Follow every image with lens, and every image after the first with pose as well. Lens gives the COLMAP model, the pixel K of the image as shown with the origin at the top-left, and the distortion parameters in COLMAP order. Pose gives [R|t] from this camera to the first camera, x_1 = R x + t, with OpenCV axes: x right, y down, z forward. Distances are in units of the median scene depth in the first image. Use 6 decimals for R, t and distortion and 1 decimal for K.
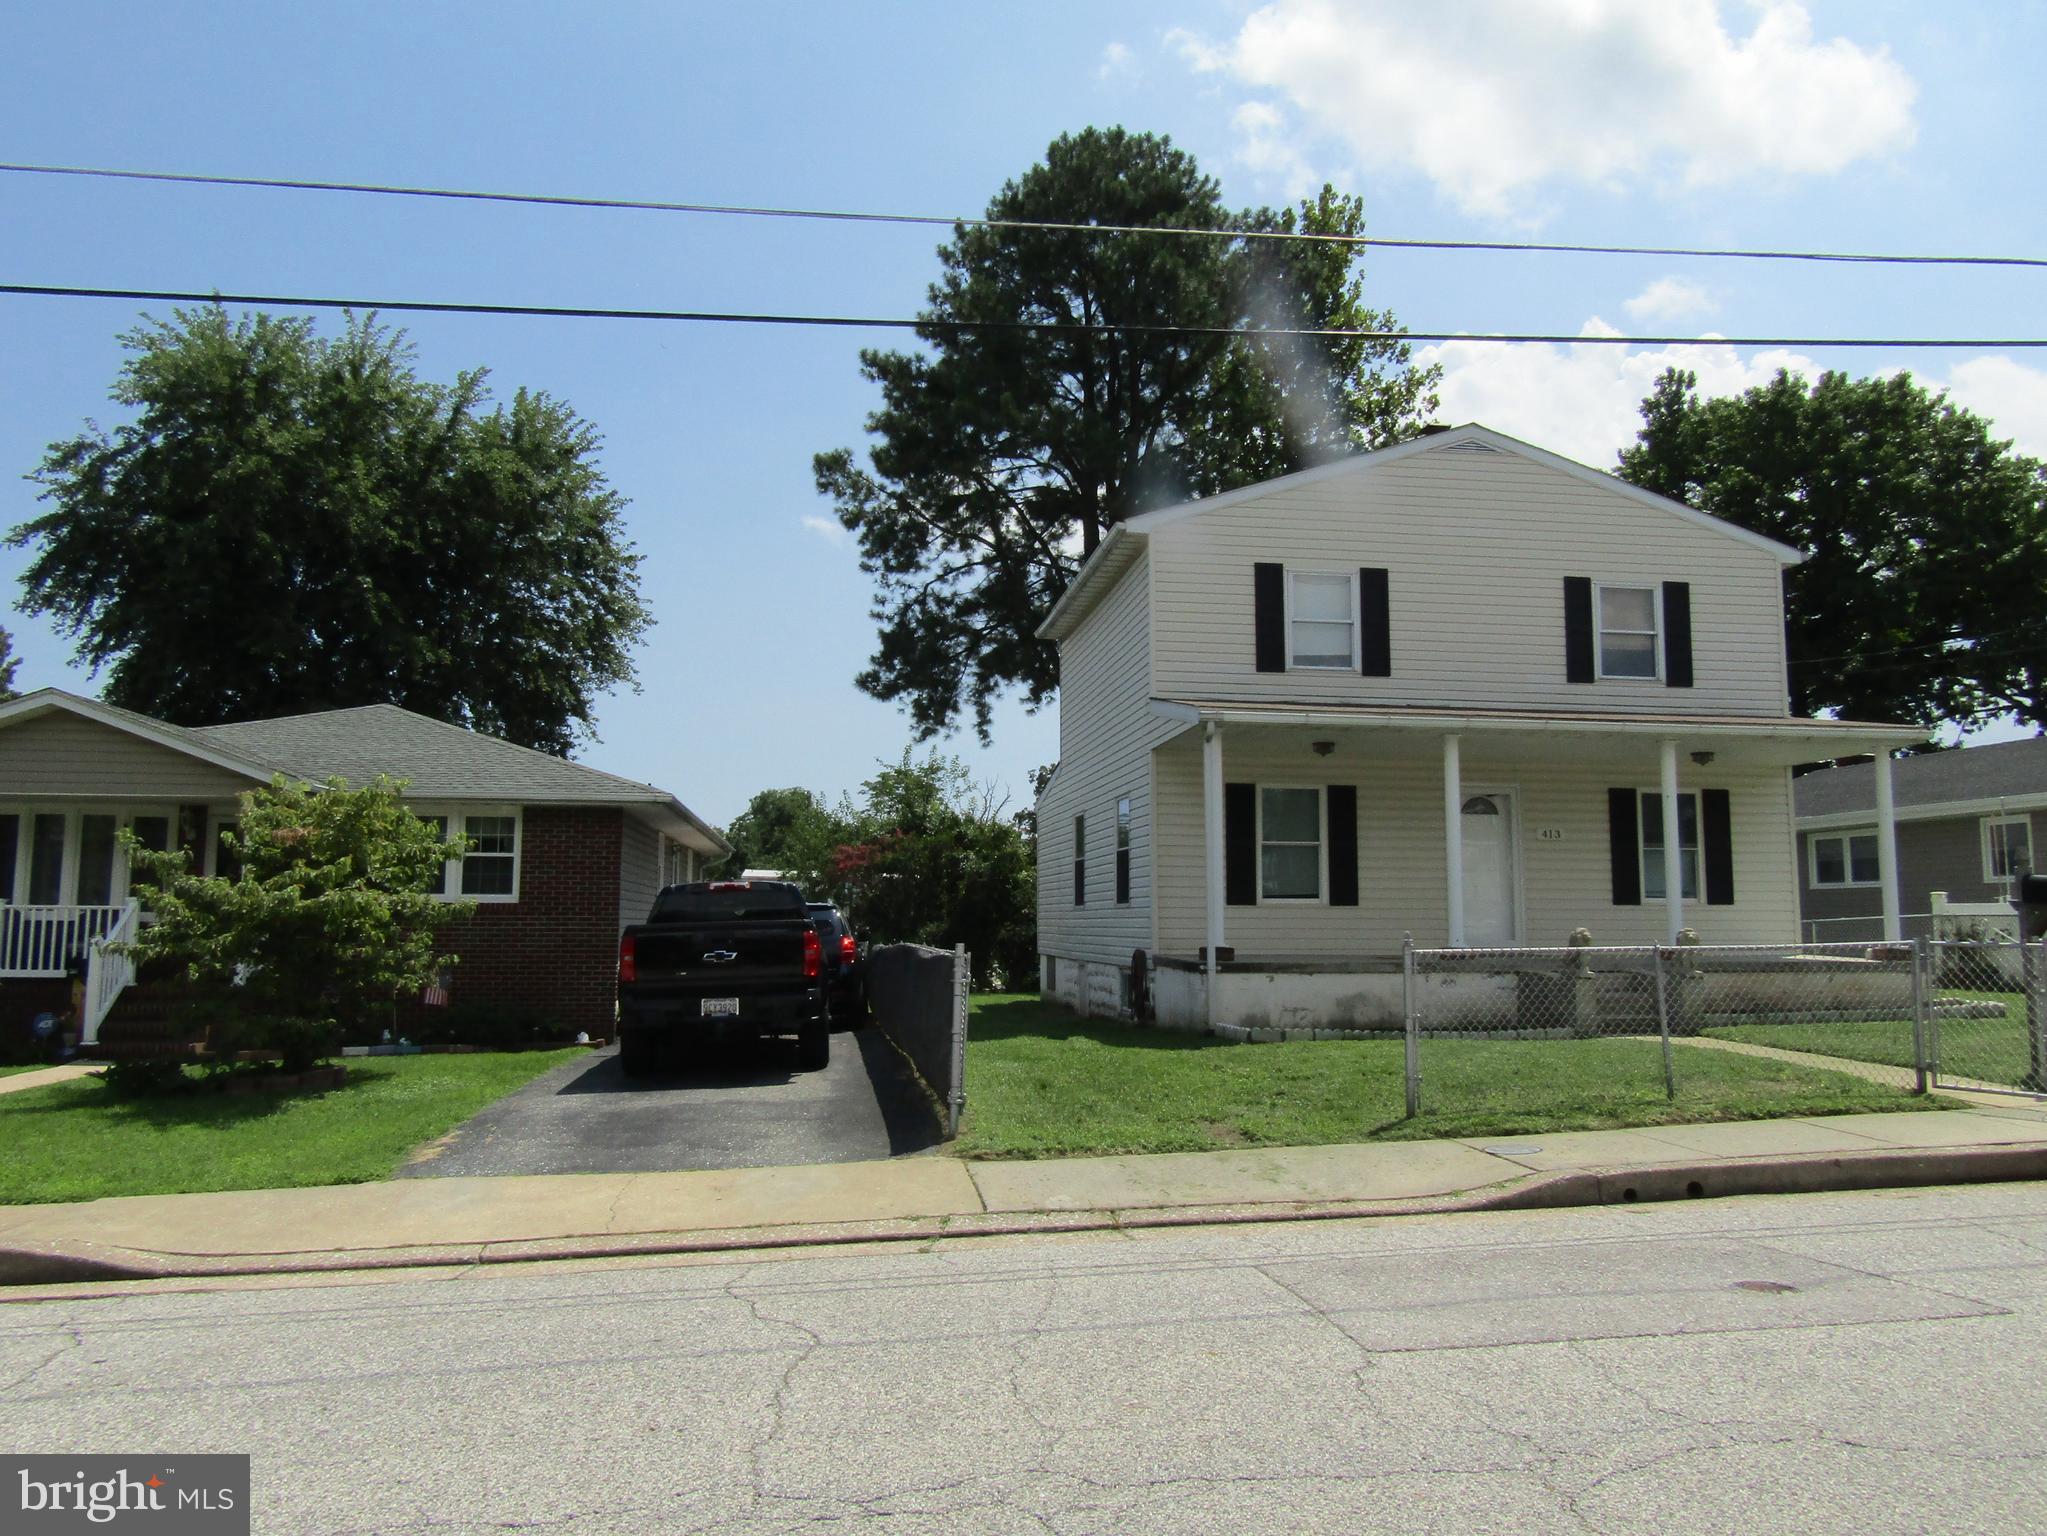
lens RADIAL K [[1393.3, 0, 1023.5], [0, 1393.3, 768.0], [0, 0, 1]] dist [0.000874, 0.000260]
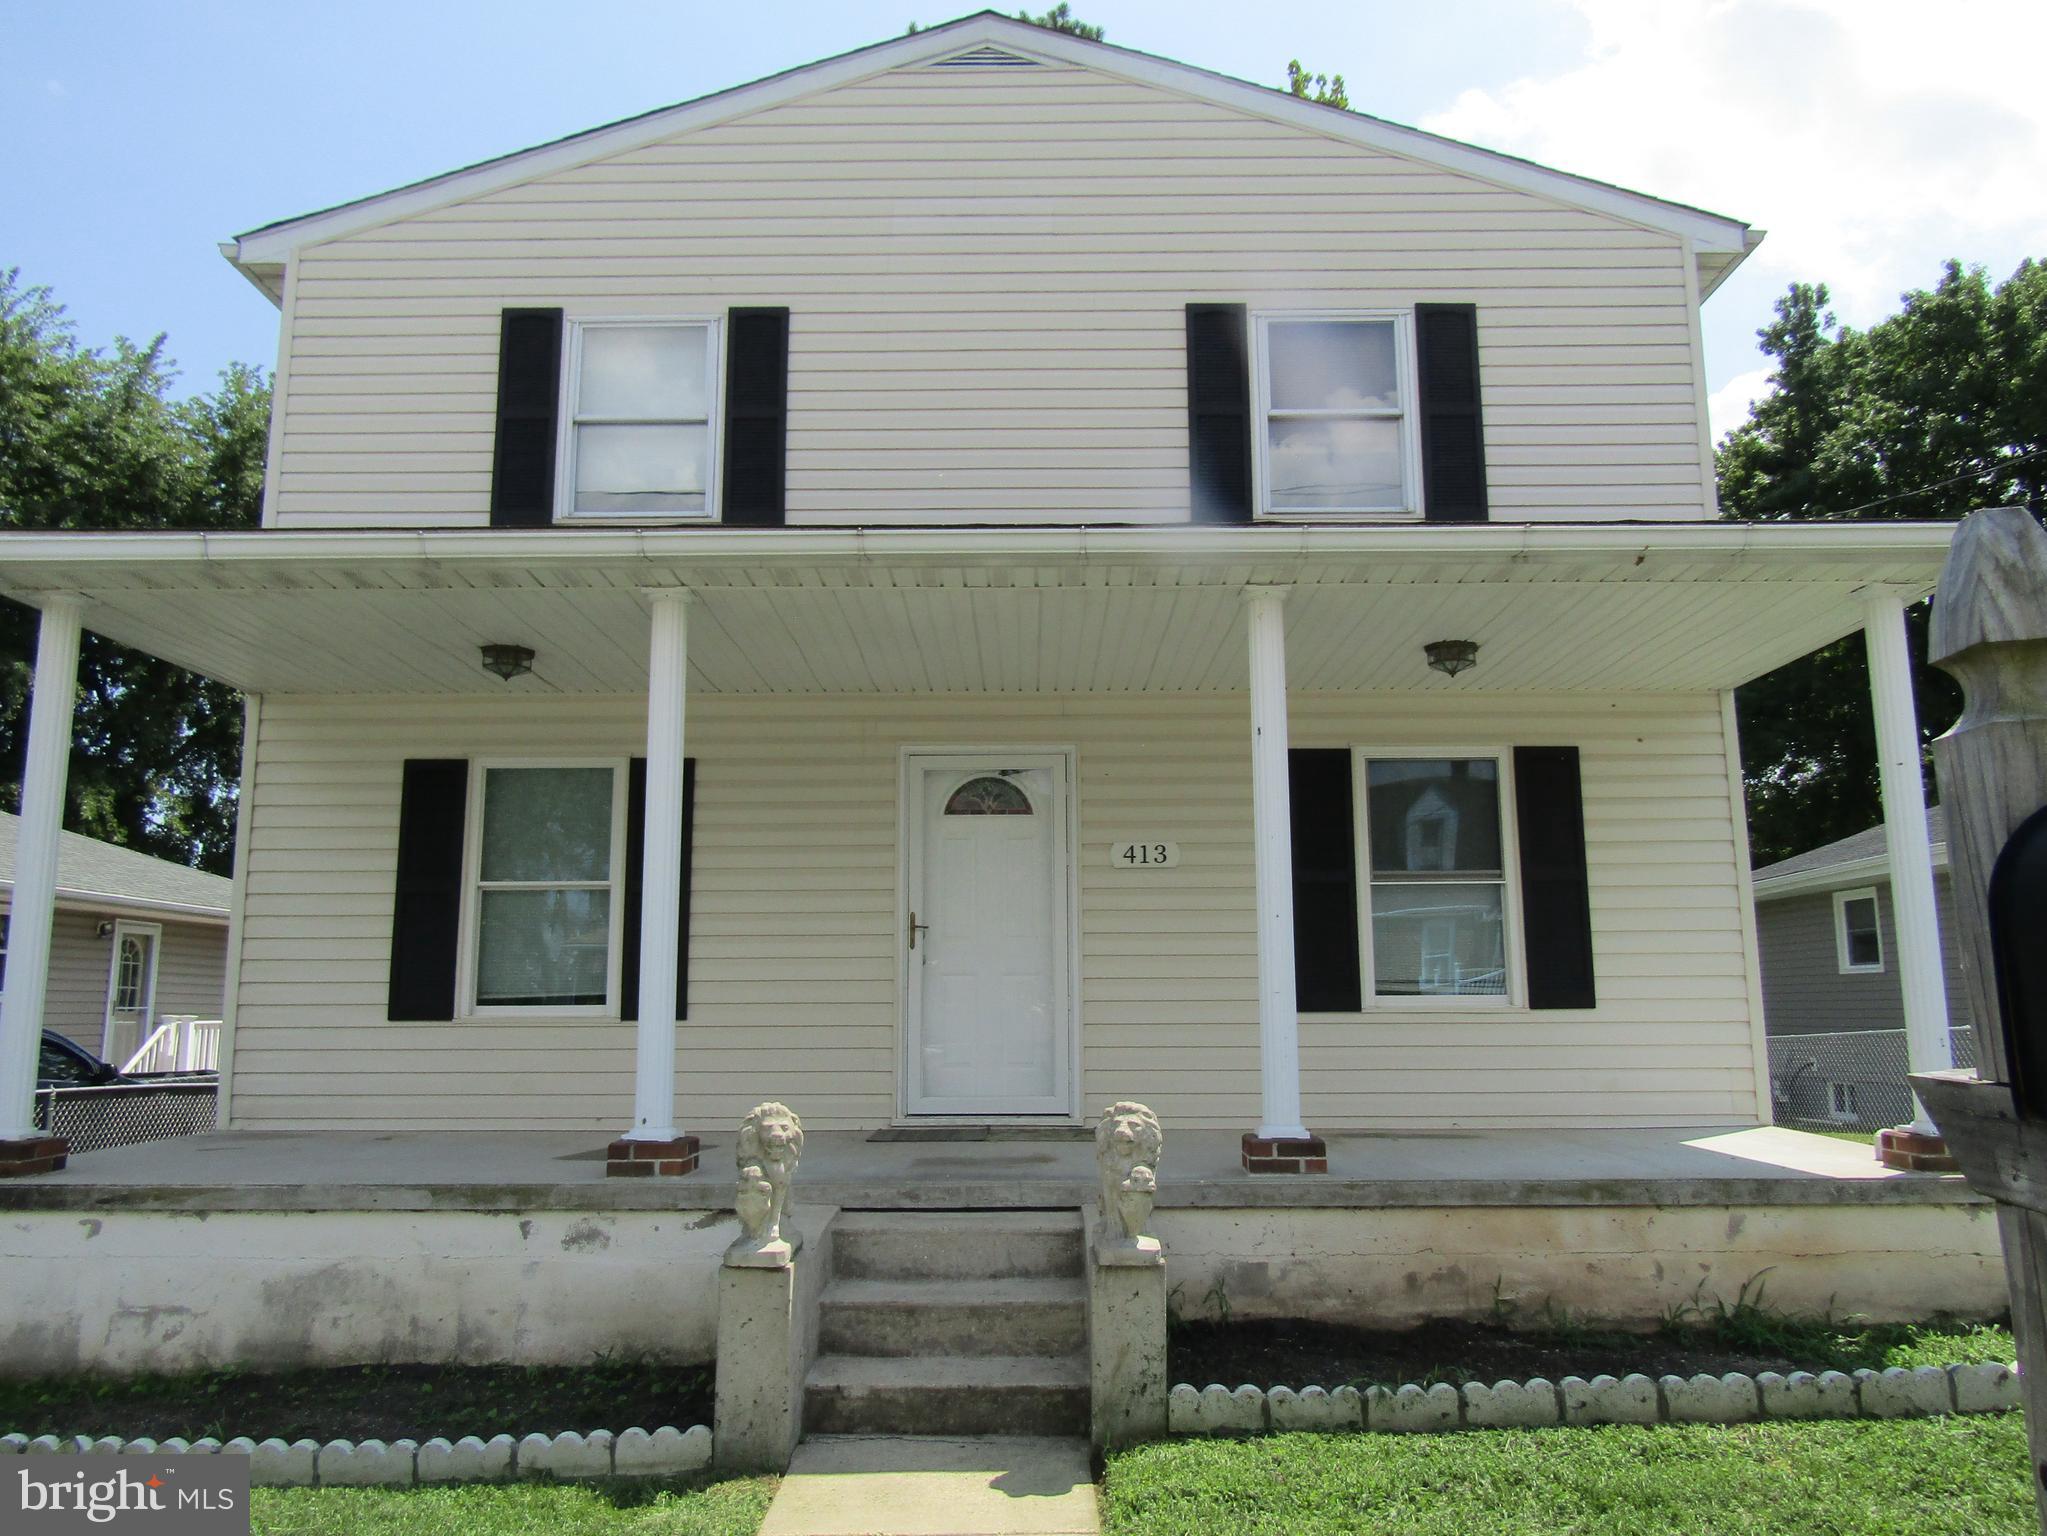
lens RADIAL K [[1393.3, 0, 1023.5], [0, 1393.3, 768.0], [0, 0, 1]] dist [0.000874, 0.000260]
pose [[0.988062, -0.034910, -0.150050, 0.404701], [0.024613, 0.997247, -0.069941, 0.049863], [0.152079, 0.065412, 0.986201, 0.546678]]
